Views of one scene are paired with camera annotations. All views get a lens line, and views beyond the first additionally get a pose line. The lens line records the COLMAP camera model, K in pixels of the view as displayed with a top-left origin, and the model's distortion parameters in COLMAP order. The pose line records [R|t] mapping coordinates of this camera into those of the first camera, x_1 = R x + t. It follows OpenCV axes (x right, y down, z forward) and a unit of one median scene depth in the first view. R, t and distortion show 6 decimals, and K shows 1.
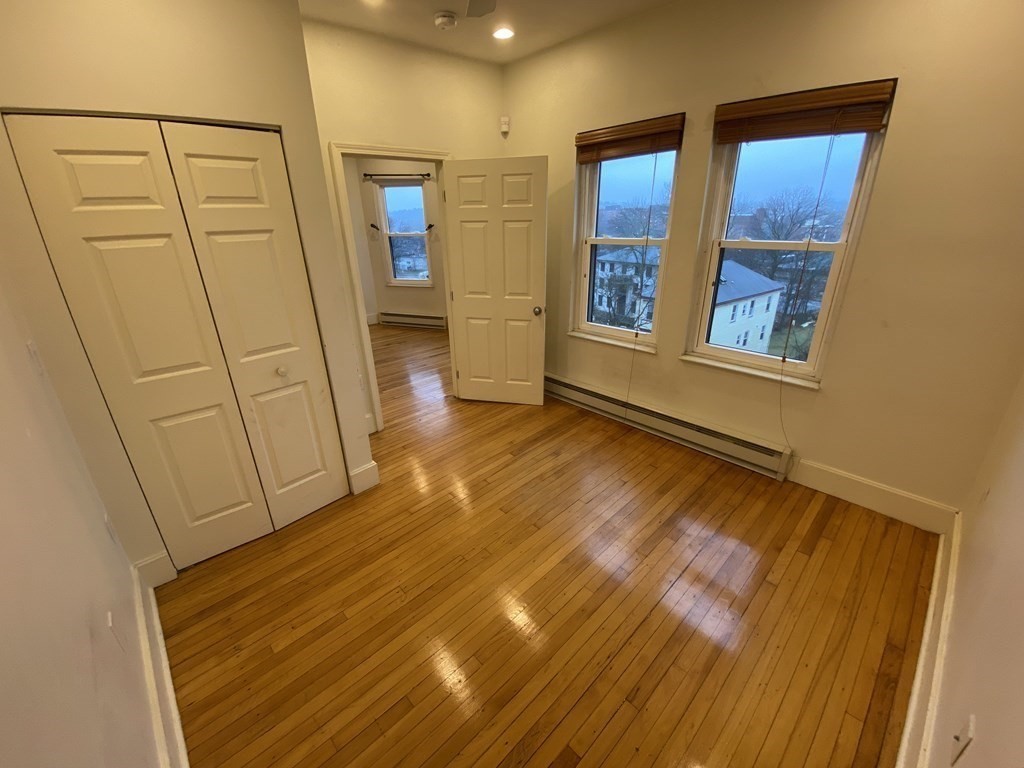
lens RADIAL K [[410.5, 0, 508.0], [0, 410.5, 385.9], [0, 0, 1]] dist [-0.000308, -0.013608]
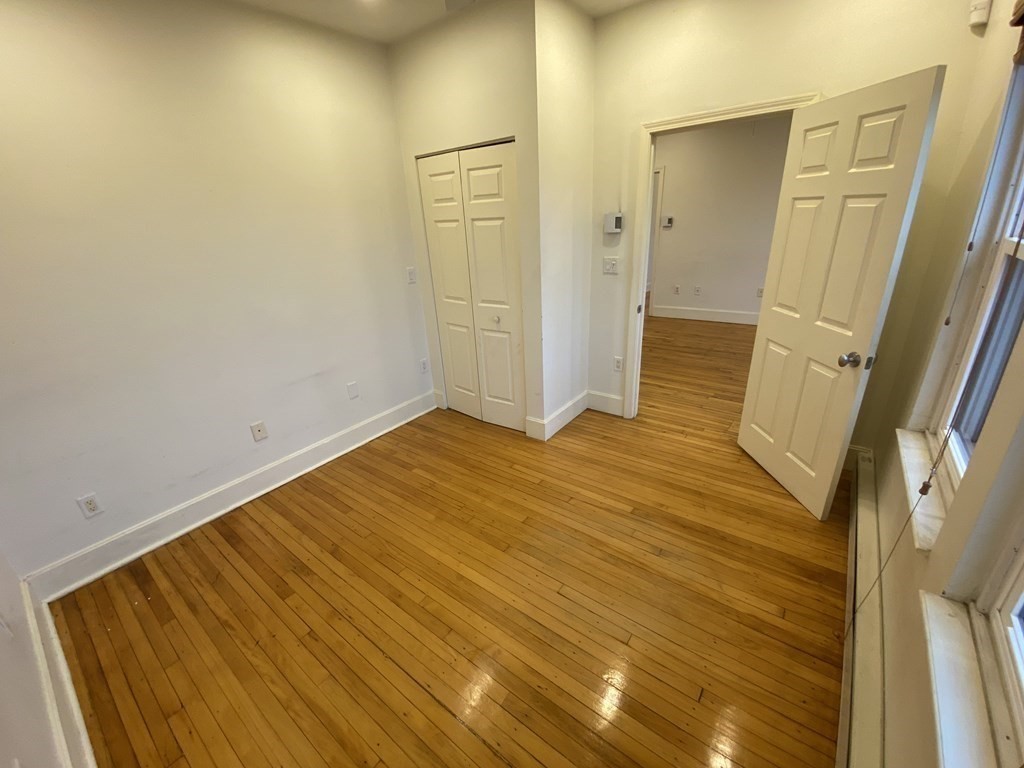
lens RADIAL K [[410.5, 0, 512.8], [0, 410.5, 386.0], [0, 0, 1]] dist [-0.000308, -0.013608]
pose [[0.154163, 0.391395, -0.907217, 0.758358], [-0.324517, 0.887314, 0.327664, -0.286265], [0.933232, 0.243894, 0.263805, 0.677465]]
